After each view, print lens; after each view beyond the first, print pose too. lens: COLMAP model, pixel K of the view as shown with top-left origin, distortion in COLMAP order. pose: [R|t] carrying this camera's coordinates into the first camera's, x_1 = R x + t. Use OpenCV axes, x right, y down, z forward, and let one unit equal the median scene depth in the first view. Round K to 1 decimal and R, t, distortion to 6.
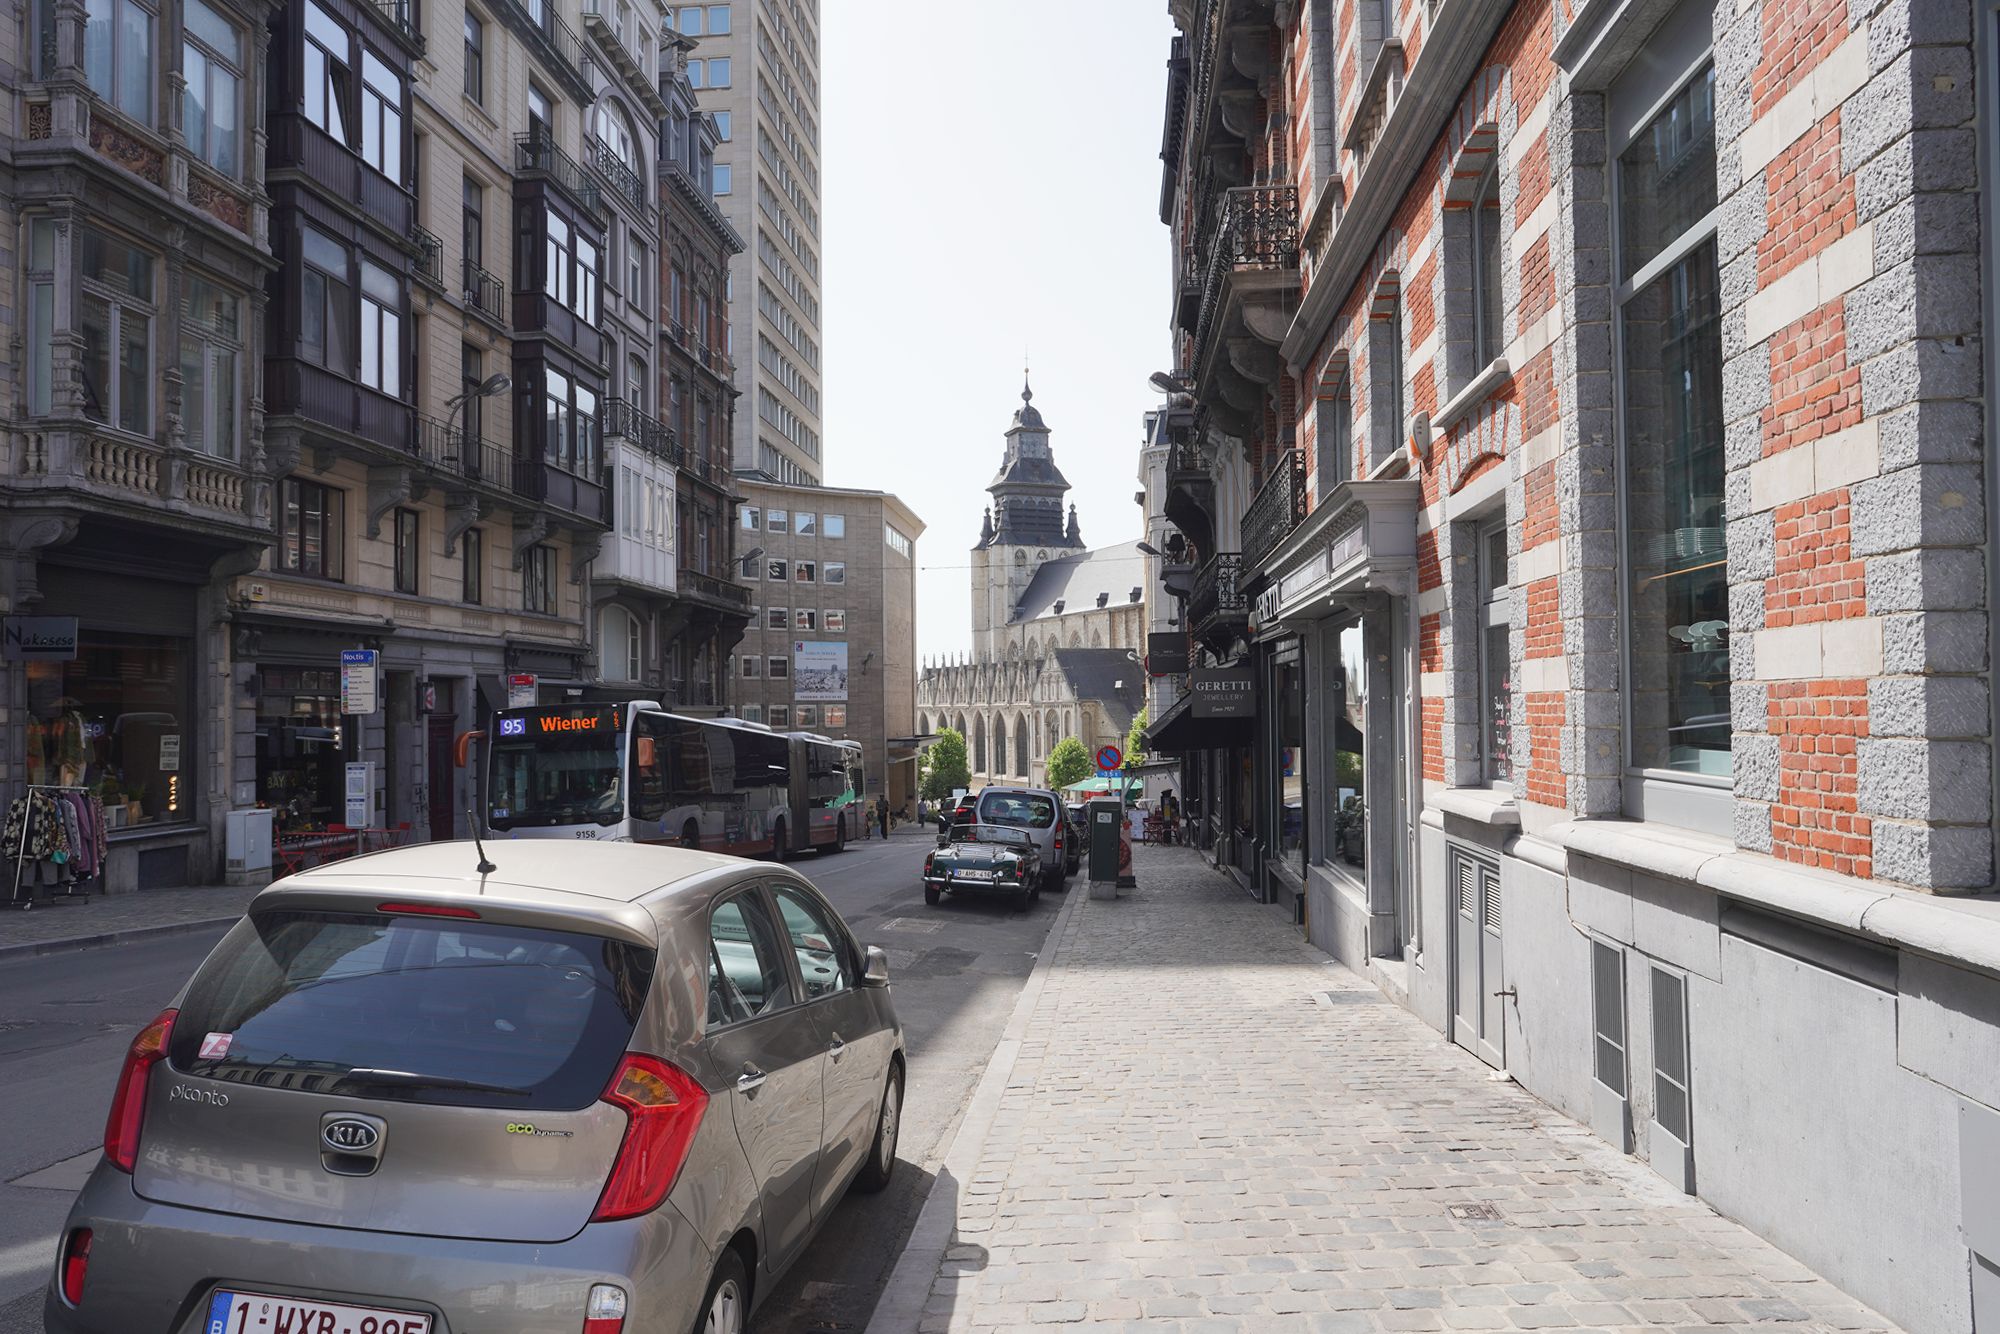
lens RADIAL K [[1342.4, 0, 1000.0], [0, 1342.4, 667.0], [0, 0, 1]] dist [-0.001441, 0.003728]
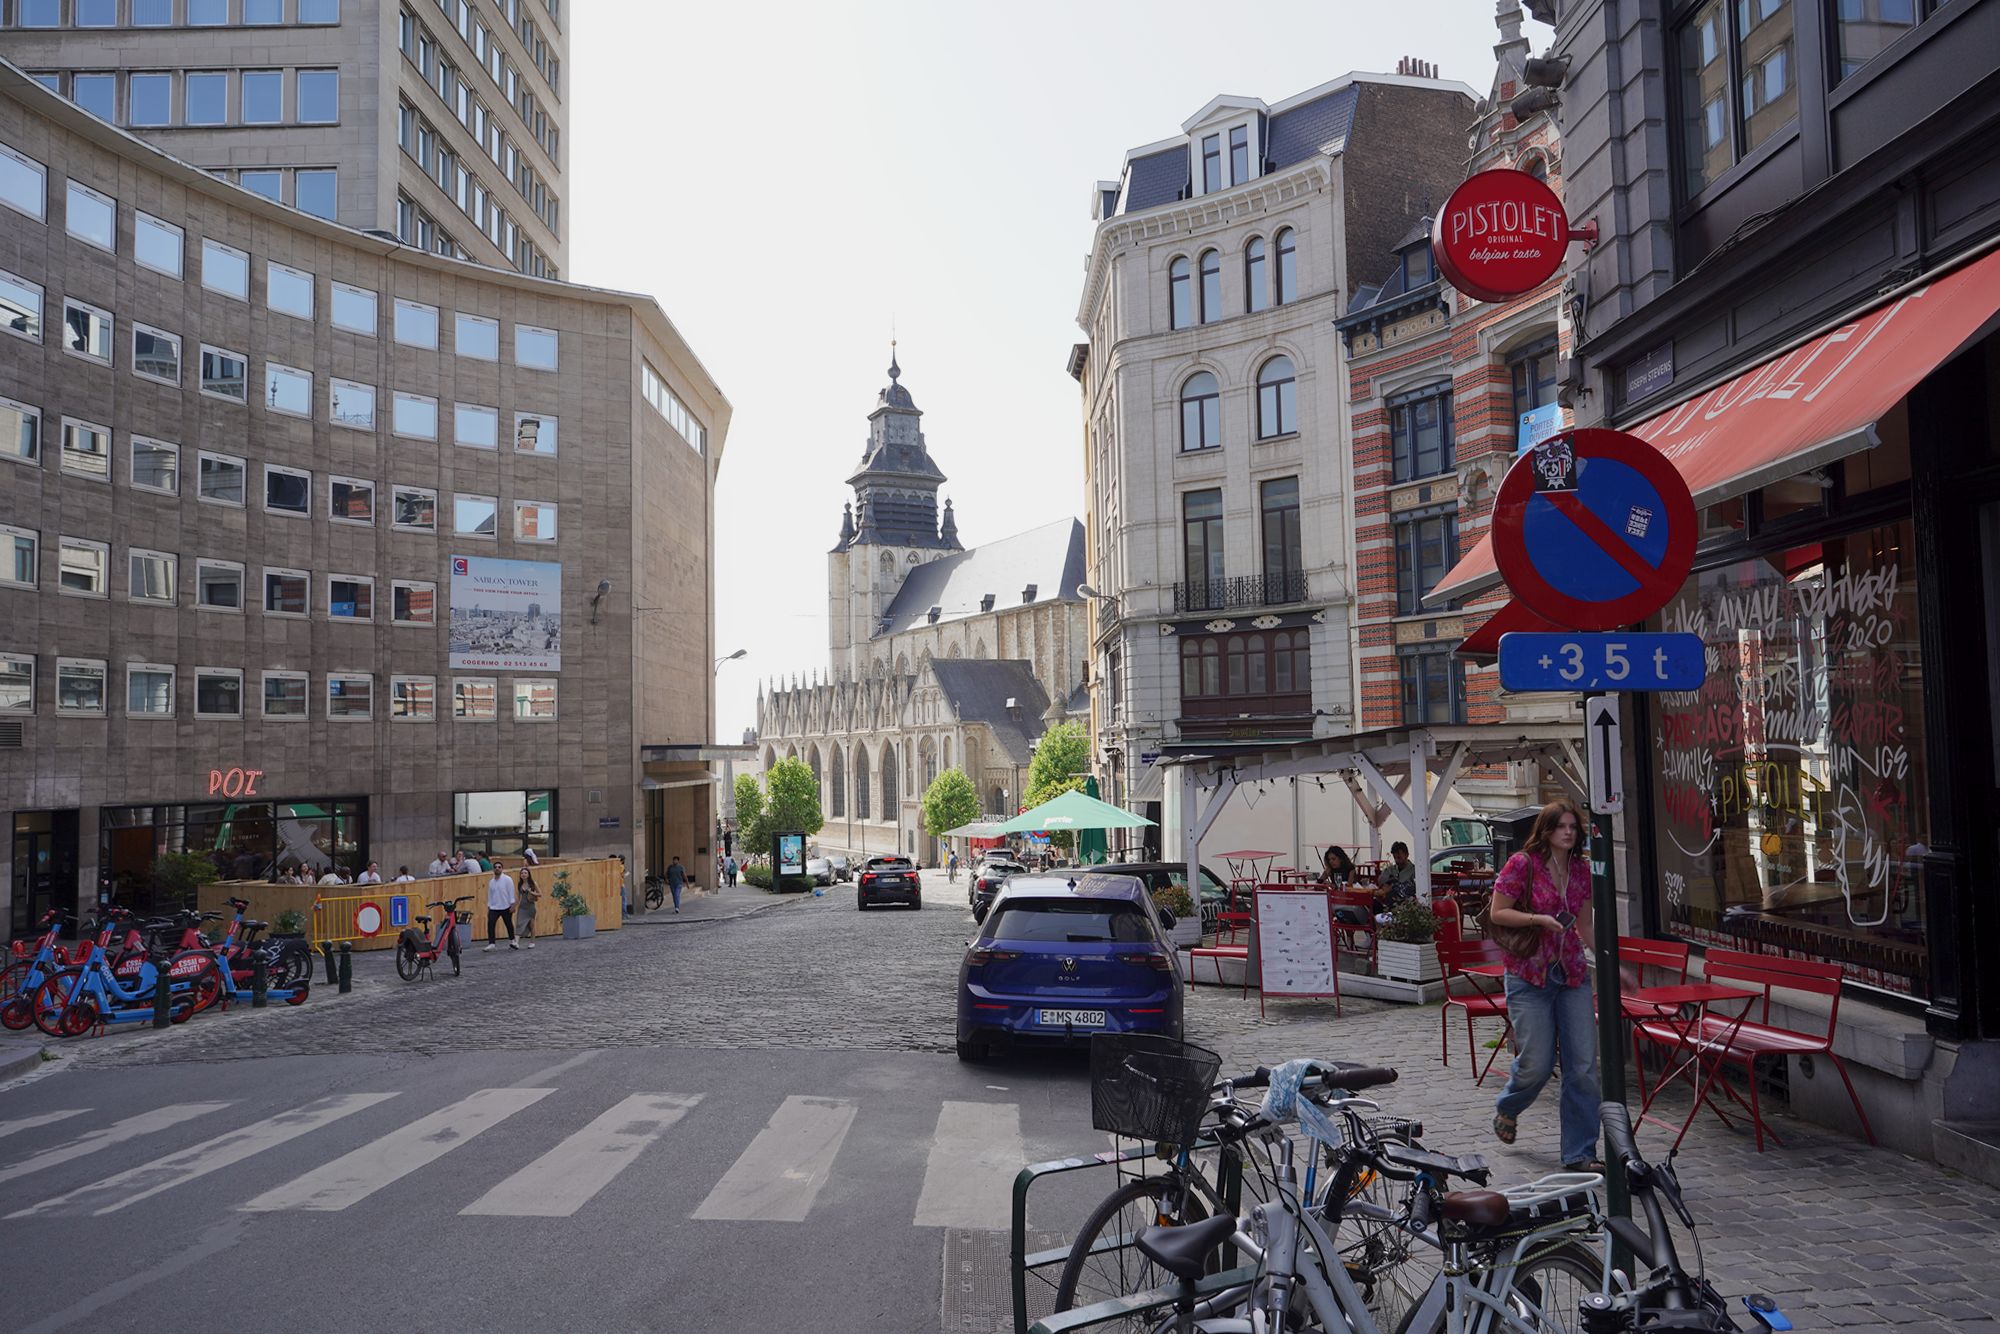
lens RADIAL K [[1342.4, 0, 1000.0], [0, 1342.4, 667.0], [0, 0, 1]] dist [-0.001441, 0.003728]
pose [[0.995167, -0.002693, 0.098163, 0.003401], [0.006182, 0.999359, -0.035263, 0.017843], [-0.098005, 0.035699, 0.994545, 0.186700]]
